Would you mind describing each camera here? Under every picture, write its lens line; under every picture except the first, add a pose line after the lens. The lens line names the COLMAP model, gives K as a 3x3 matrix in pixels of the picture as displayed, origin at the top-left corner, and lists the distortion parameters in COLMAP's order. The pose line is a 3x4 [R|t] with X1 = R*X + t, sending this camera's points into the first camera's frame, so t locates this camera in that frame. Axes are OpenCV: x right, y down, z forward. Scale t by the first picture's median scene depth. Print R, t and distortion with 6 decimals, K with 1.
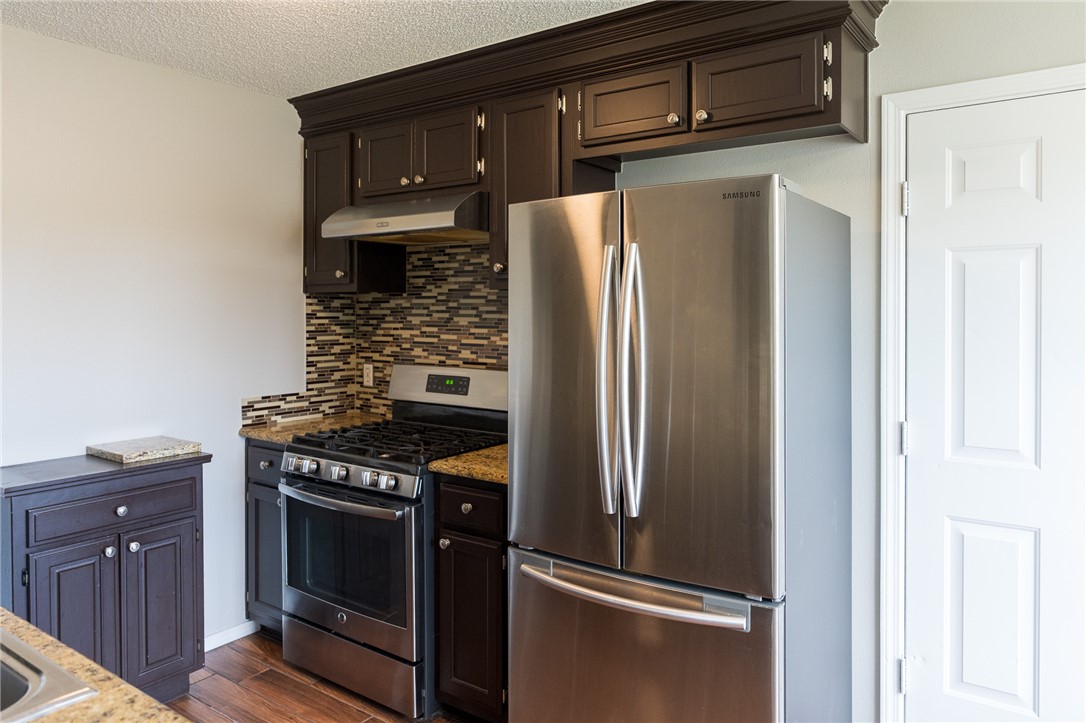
lens RADIAL K [[733.9, 0, 541.4], [0, 733.9, 311.4], [0, 0, 1]] dist [-0.008582, 0.005436]
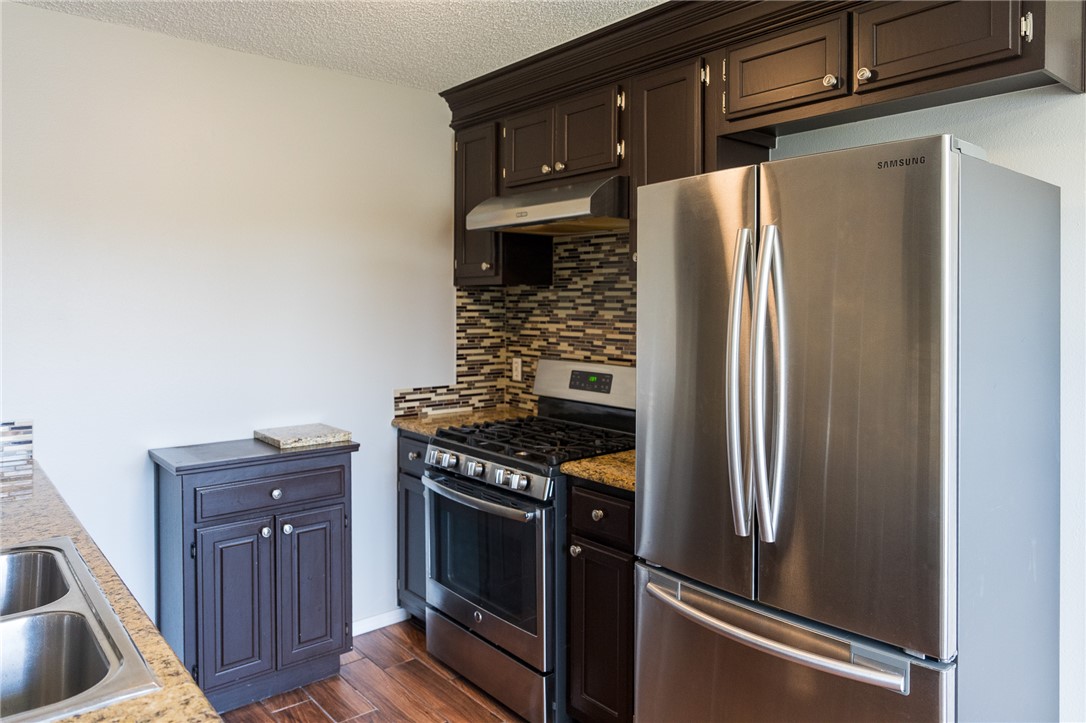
lens RADIAL K [[747.1, 0, 540.2], [0, 747.1, 308.6], [0, 0, 1]] dist [-0.007702, 0.005018]
pose [[0.971115, 0.003761, -0.238581, 0.047908], [-0.002690, 0.999985, 0.004812, 0.000941], [0.238595, -0.004032, 0.971111, 0.055080]]
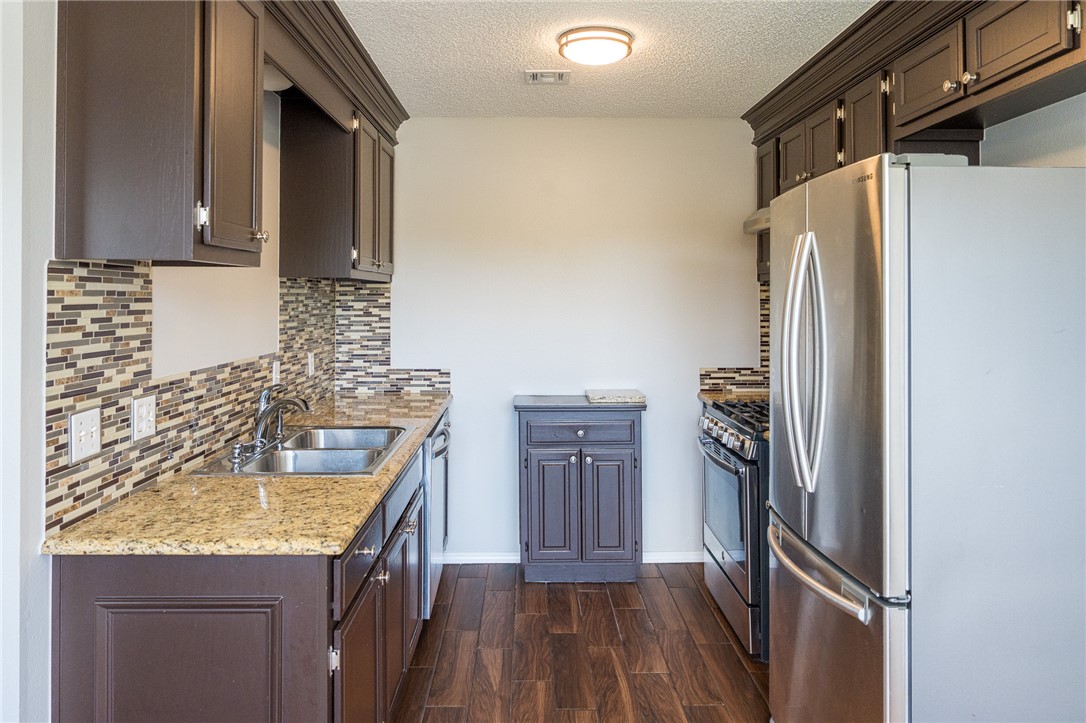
lens RADIAL K [[762.6, 0, 547.7], [0, 762.6, 288.5], [0, 0, 1]] dist [-0.007670, 0.001141]
pose [[0.612179, -0.008257, -0.790676, 0.605043], [-0.001856, 0.999928, -0.011879, 0.001494], [0.790717, 0.008740, 0.612119, 0.014432]]
